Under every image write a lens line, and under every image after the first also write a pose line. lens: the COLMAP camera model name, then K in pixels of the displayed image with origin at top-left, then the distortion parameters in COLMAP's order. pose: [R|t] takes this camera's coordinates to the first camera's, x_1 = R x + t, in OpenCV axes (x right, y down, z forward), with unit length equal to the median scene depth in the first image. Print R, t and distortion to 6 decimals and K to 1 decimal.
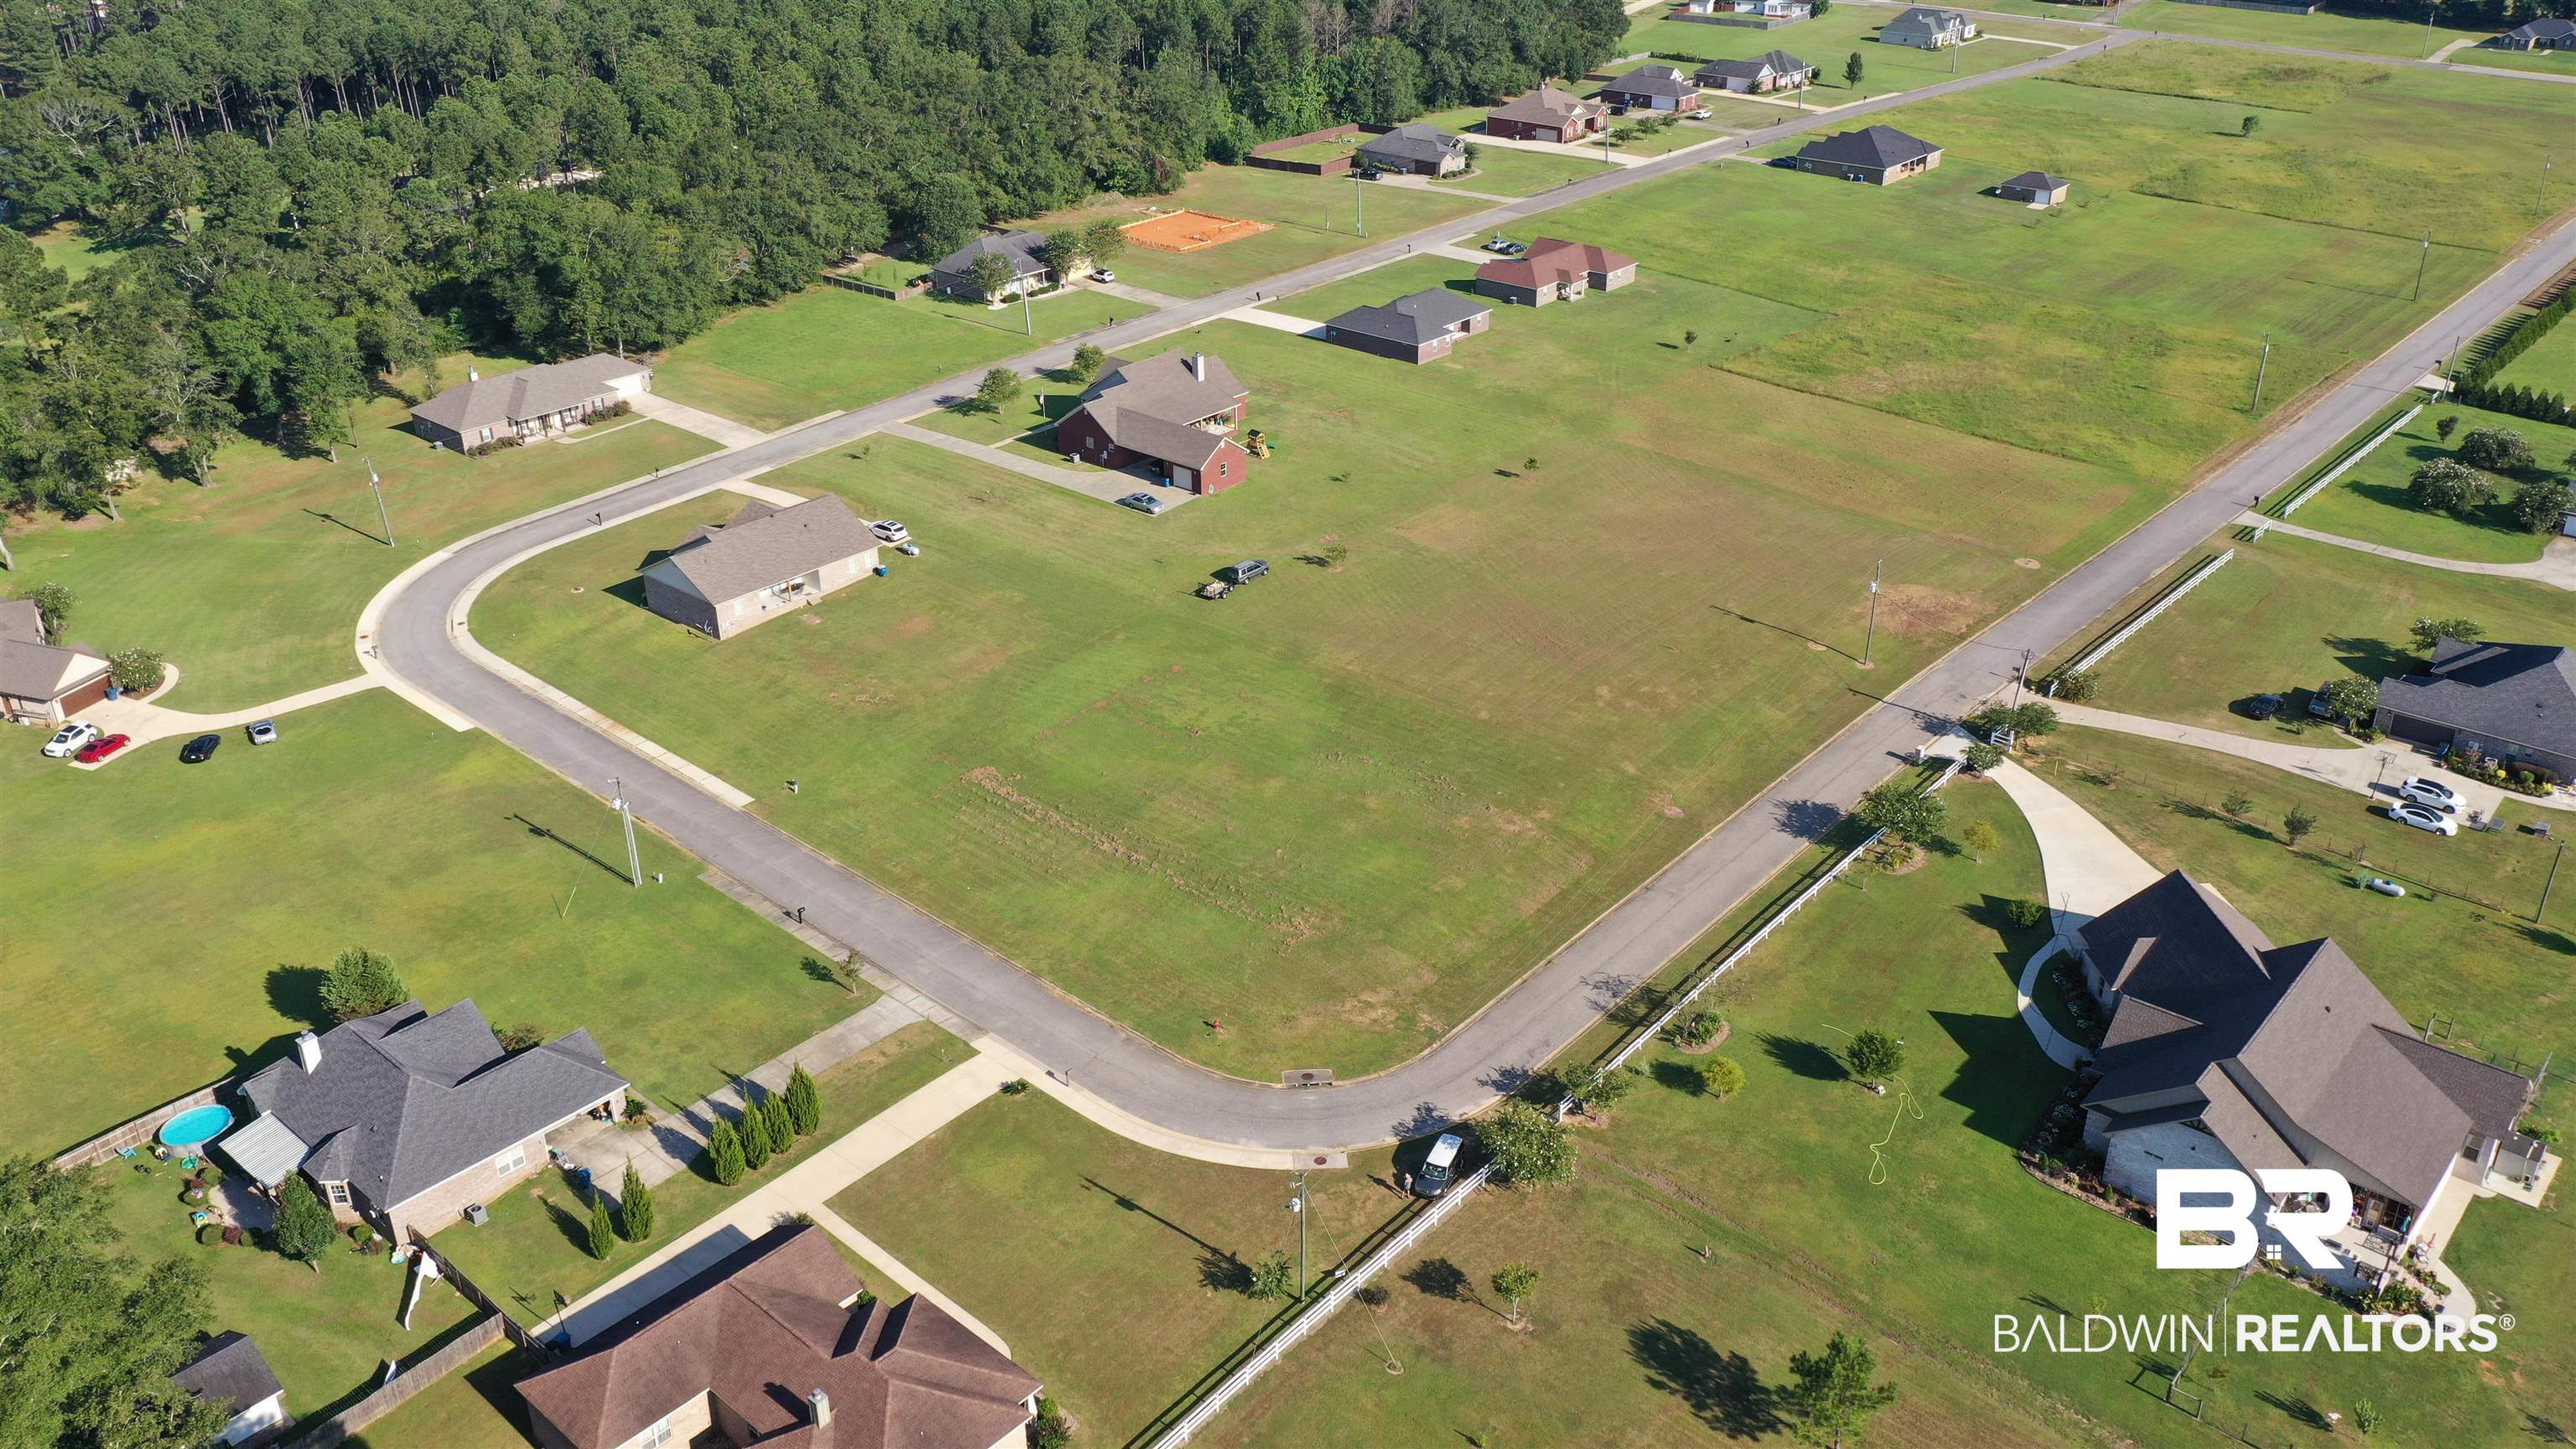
lens RADIAL K [[2055.2, 0, 1284.8], [0, 2055.2, 710.2], [0, 0, 1]] dist [0.016237, 0.008586]
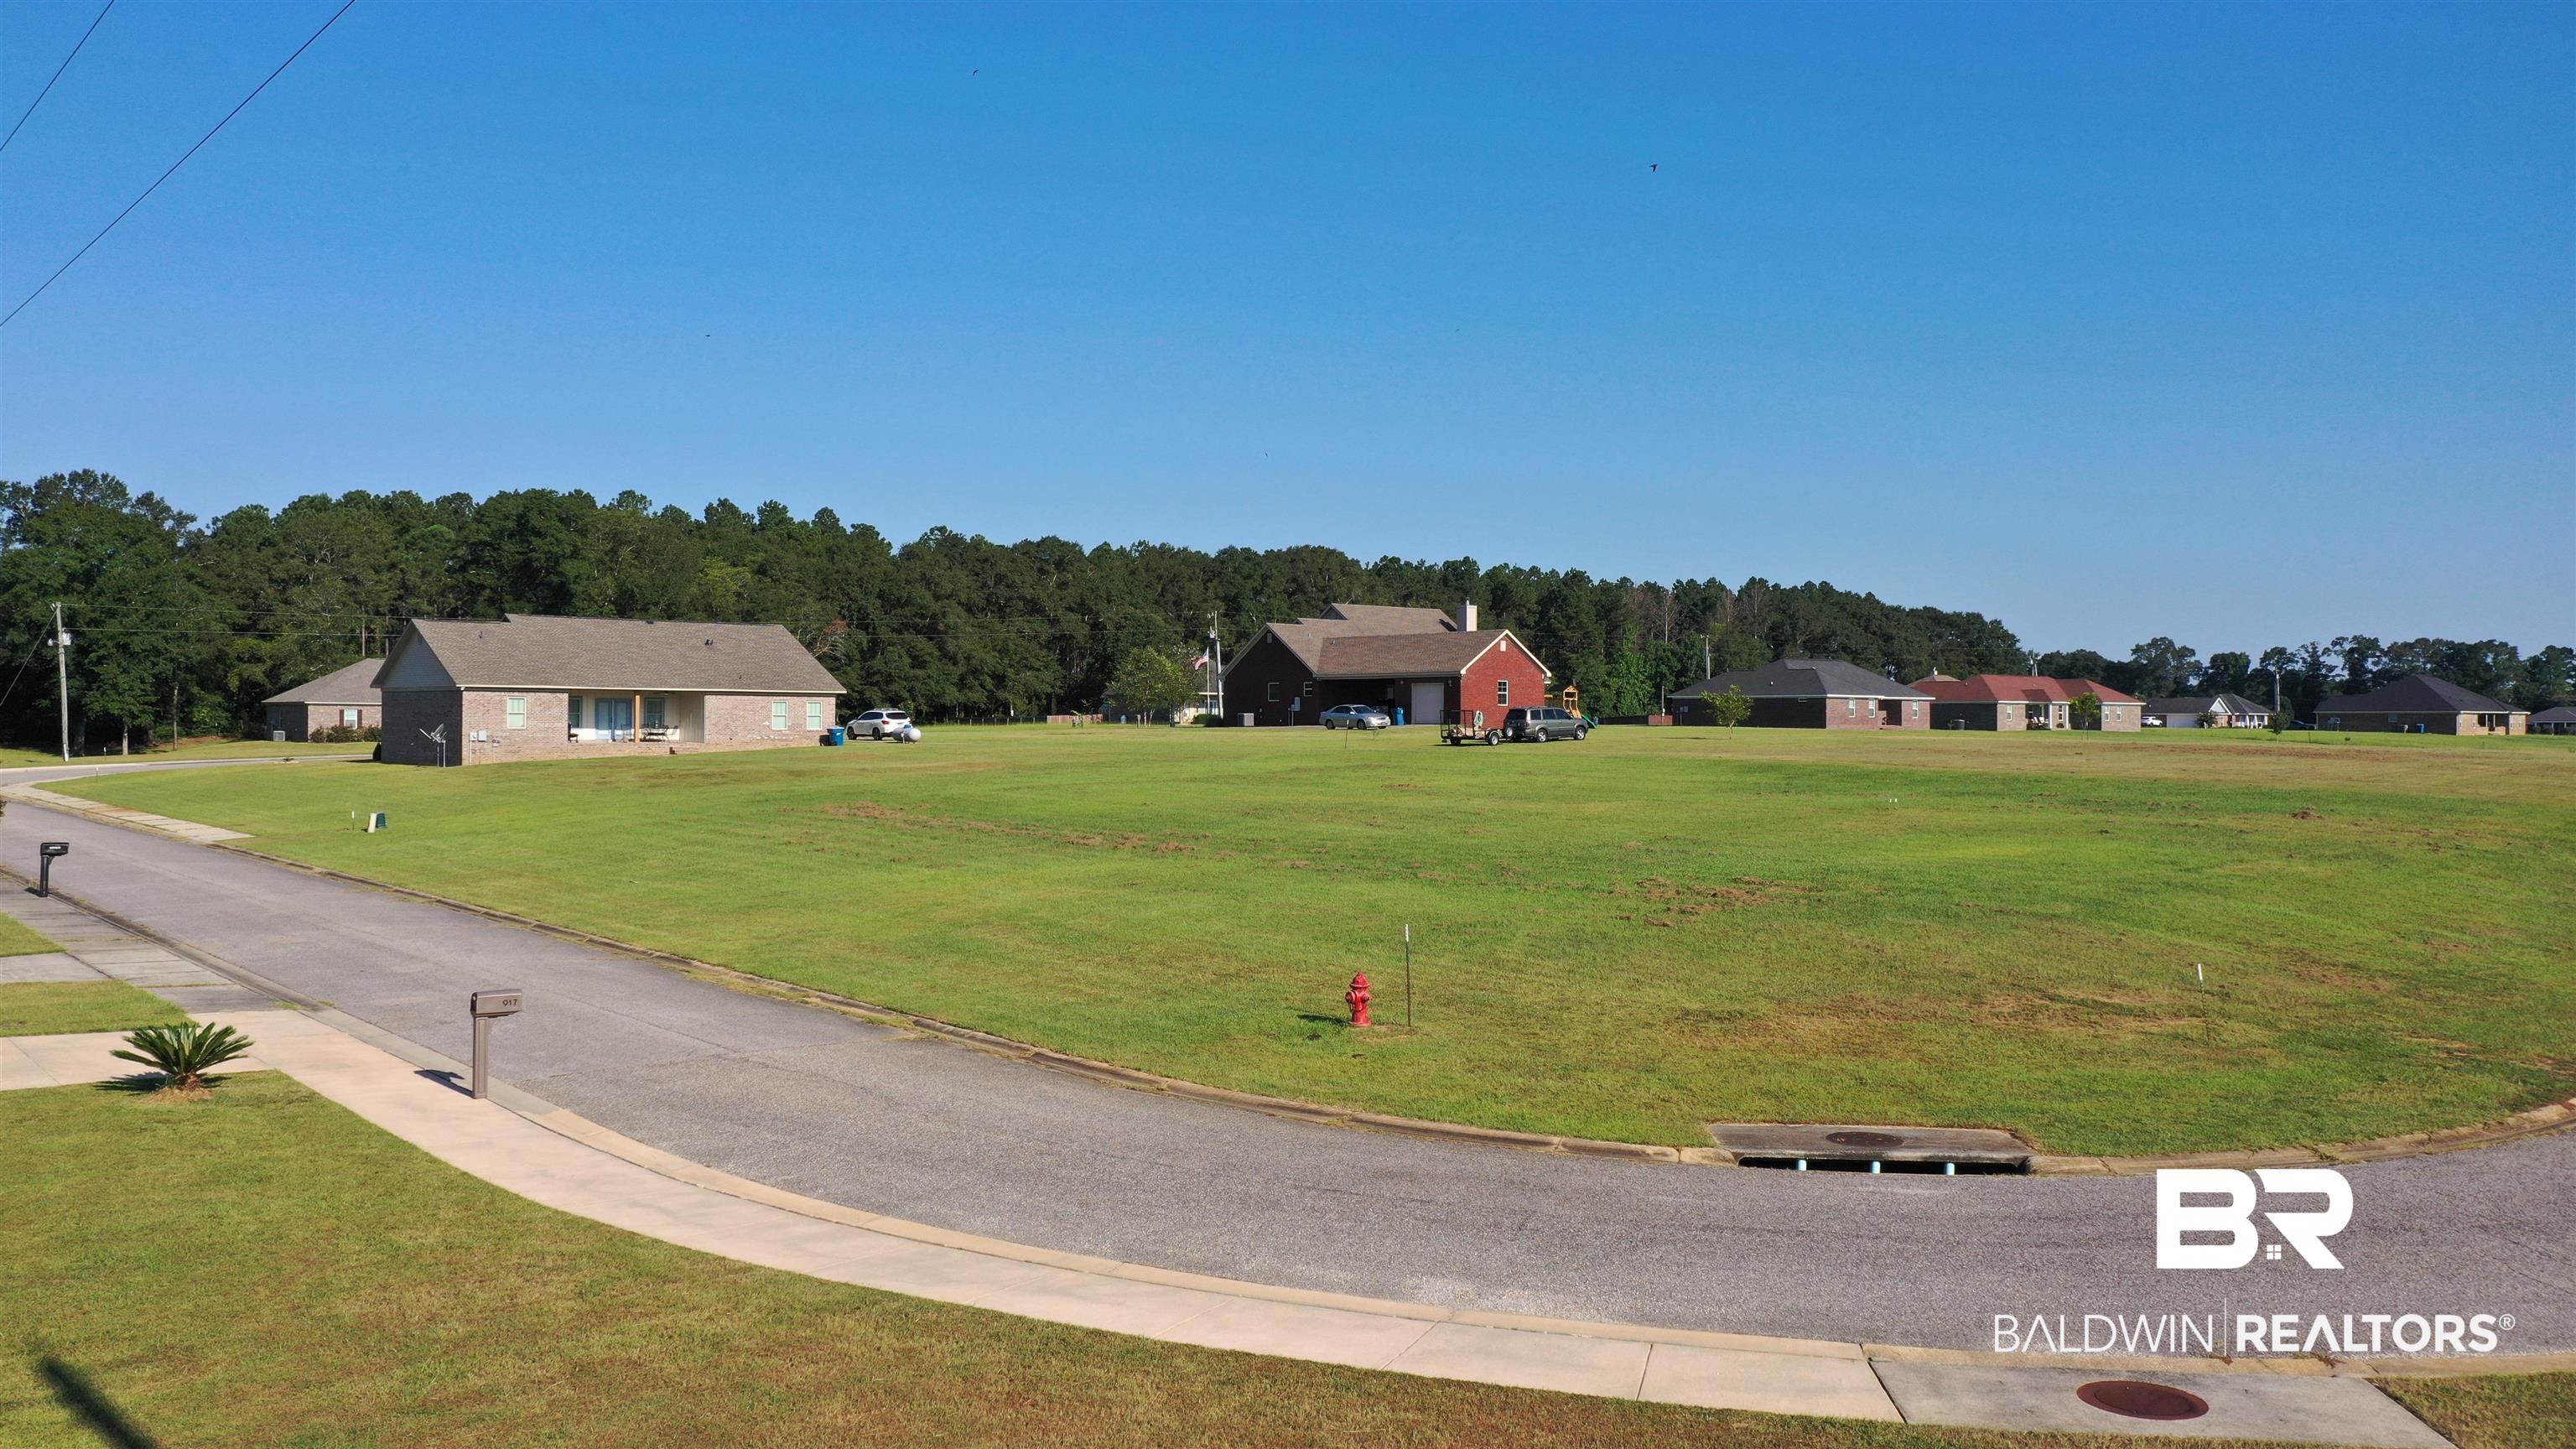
lens RADIAL K [[2055.2, 0, 1290.3], [0, 2055.2, 731.9], [0, 0, 1]] dist [0.016237, 0.008586]
pose [[0.989472, 0.017954, -0.143605, -0.006474], [-0.079859, 0.895266, -0.438316, 0.128012], [0.120696, 0.445170, 0.887275, 0.470385]]
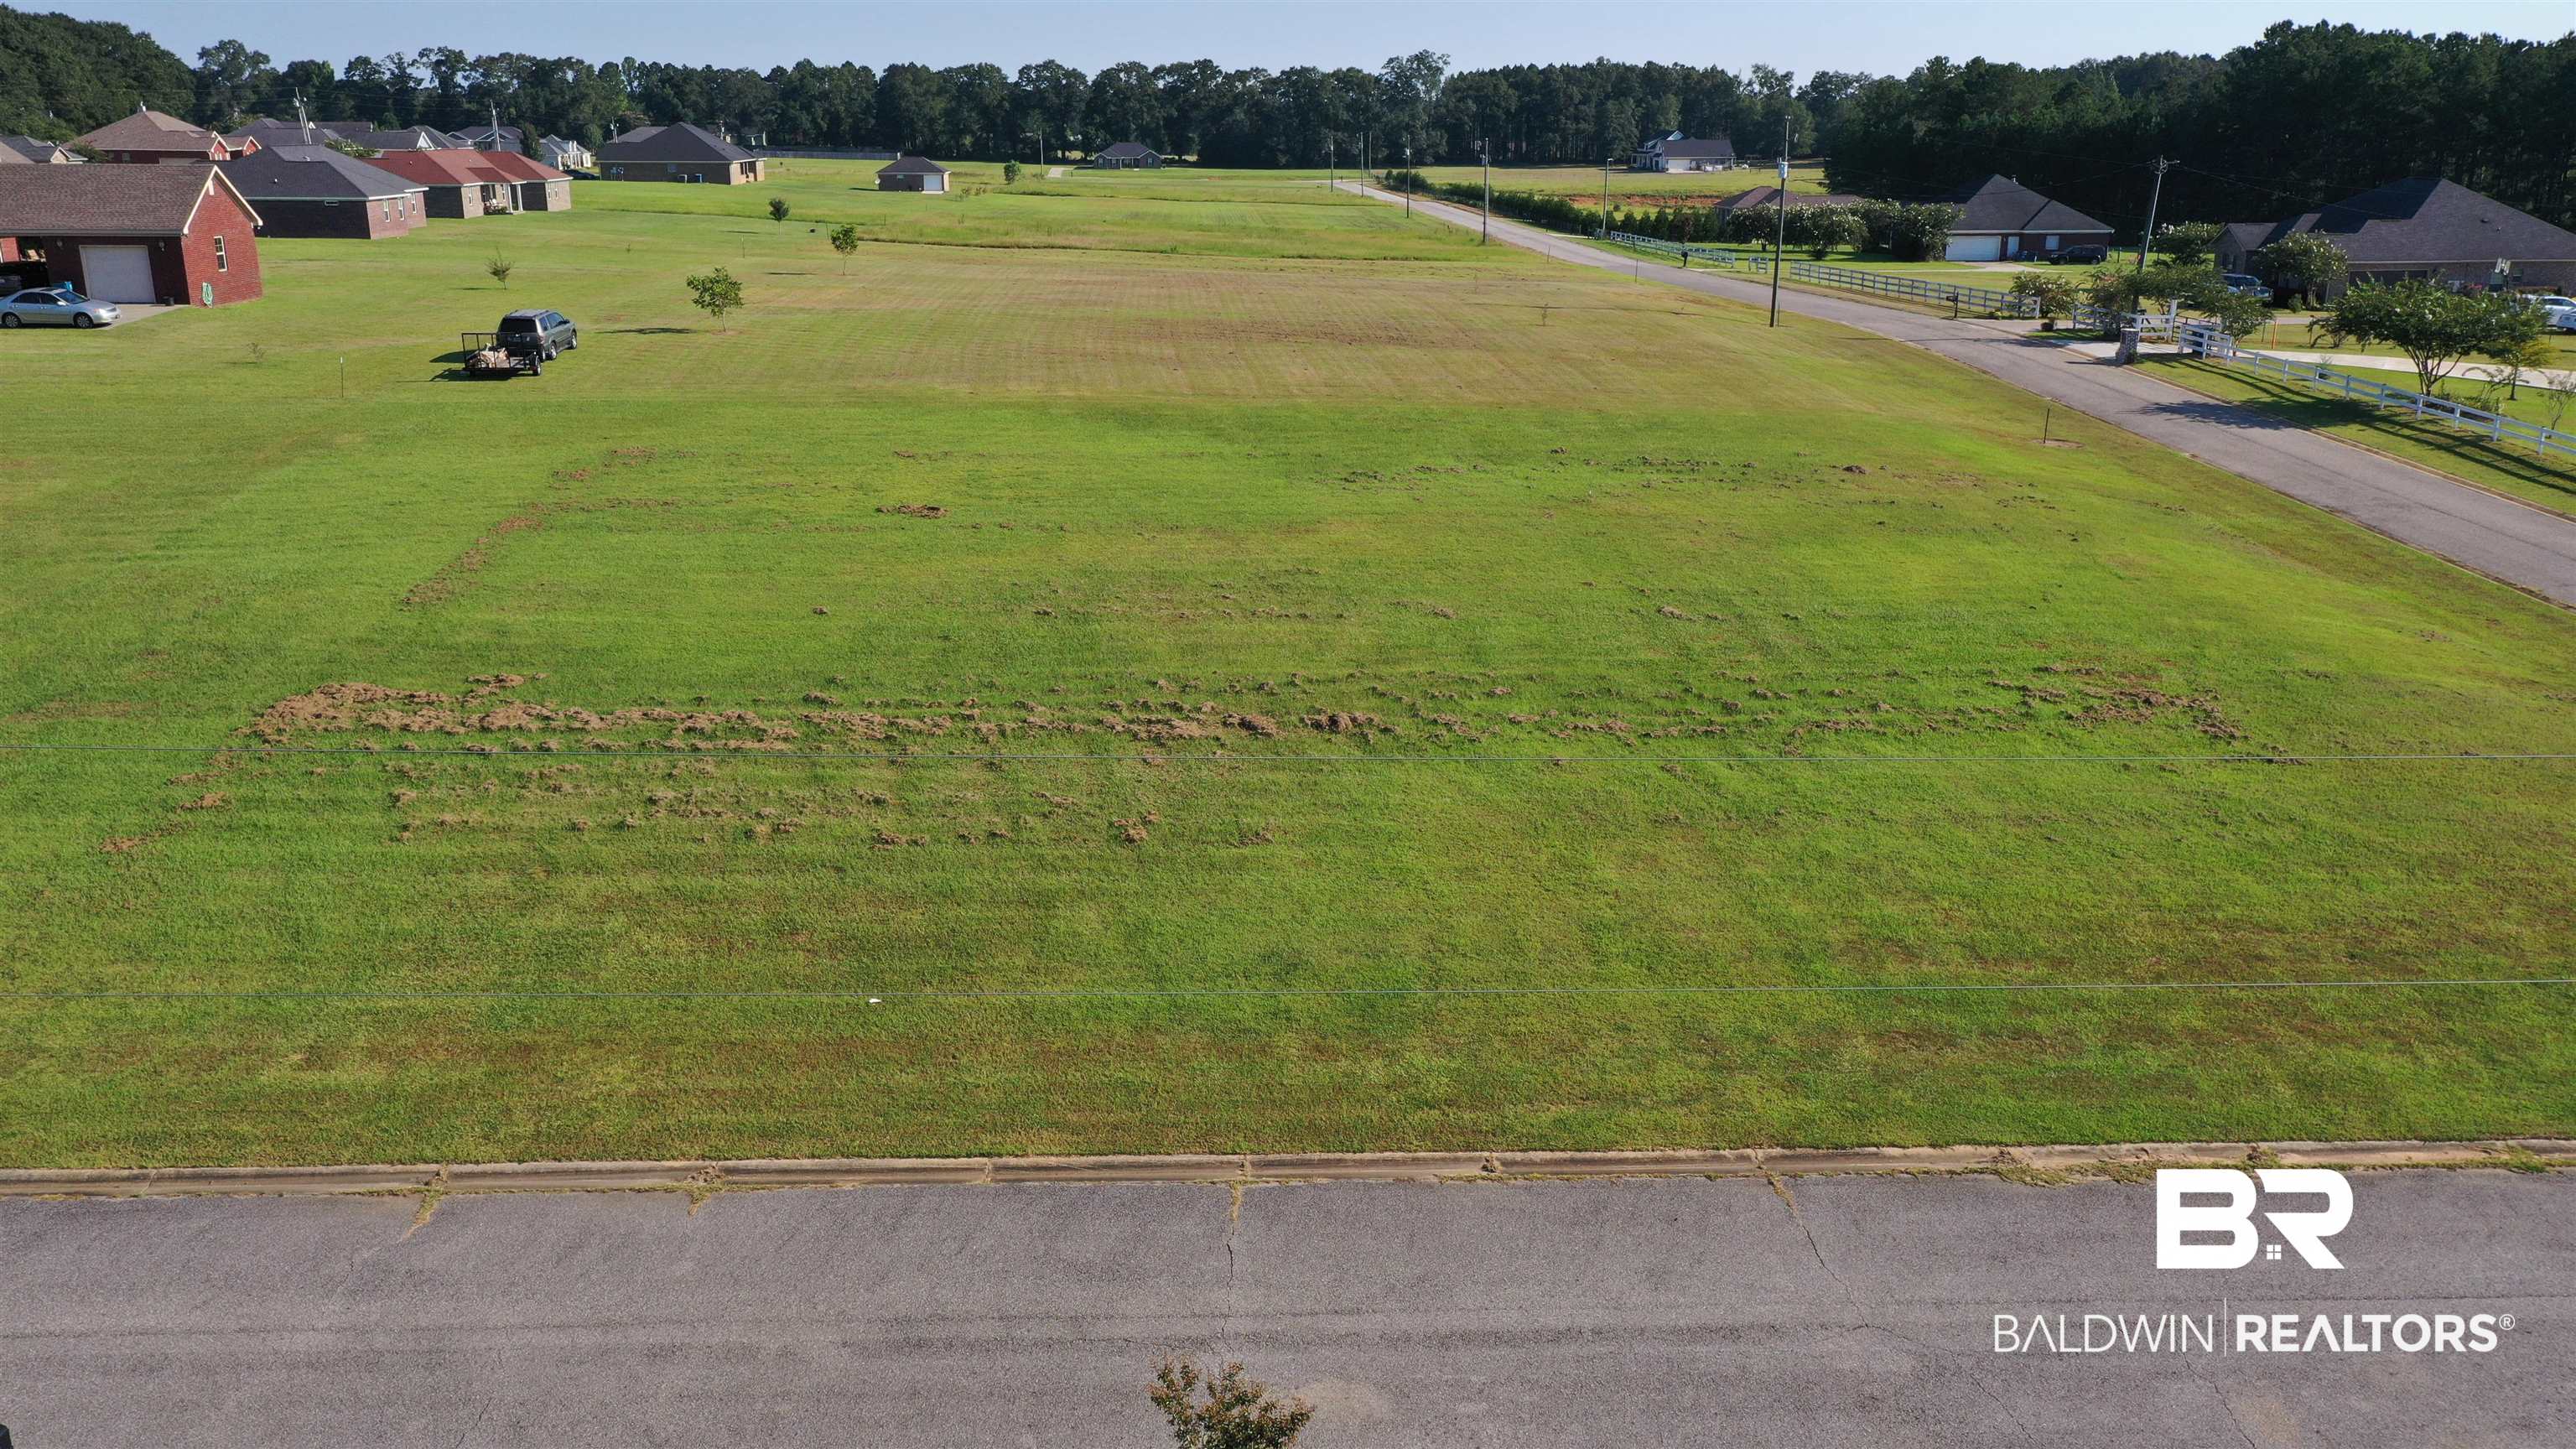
lens RADIAL K [[2055.2, 0, 1289.5], [0, 2055.2, 717.5], [0, 0, 1]] dist [0.016237, 0.008586]
pose [[0.710796, -0.181931, 0.679463, -0.161303], [0.303607, 0.950709, -0.063049, 0.056242], [-0.634502, 0.251104, 0.730995, 0.544558]]
